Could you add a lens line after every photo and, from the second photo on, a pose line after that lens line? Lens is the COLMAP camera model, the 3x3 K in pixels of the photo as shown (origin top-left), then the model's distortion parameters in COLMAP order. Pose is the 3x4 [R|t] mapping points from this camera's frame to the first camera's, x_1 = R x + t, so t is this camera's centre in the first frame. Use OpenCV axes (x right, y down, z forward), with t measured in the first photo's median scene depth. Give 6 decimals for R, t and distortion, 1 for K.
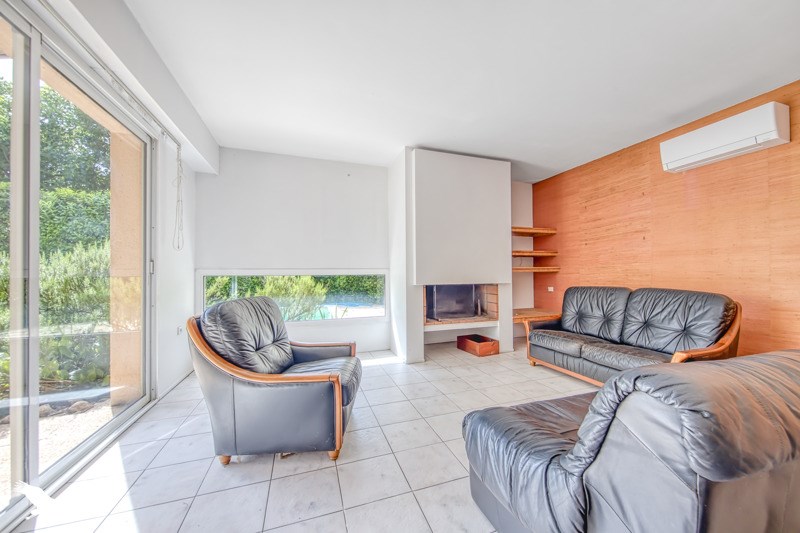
lens RADIAL K [[285.7, 0, 405.8], [0, 285.7, 270.5], [0, 0, 1]] dist [0.001827, 0.000046]
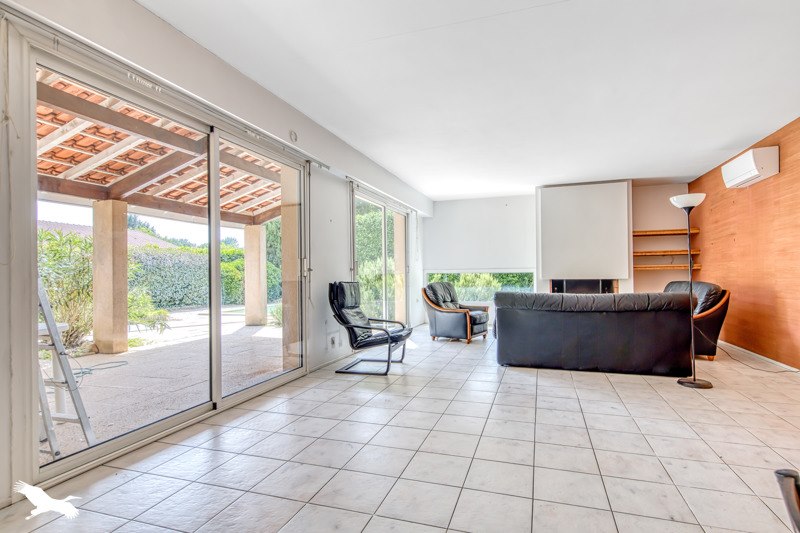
lens RADIAL K [[412.7, 0, 402.0], [0, 412.7, 269.5], [0, 0, 1]] dist [0.000210, 0.000092]
pose [[0.775642, -0.007295, -0.631131, 1.135642], [0.011425, 0.999932, 0.002482, -0.017302], [0.631070, -0.009136, 0.775672, -1.559647]]
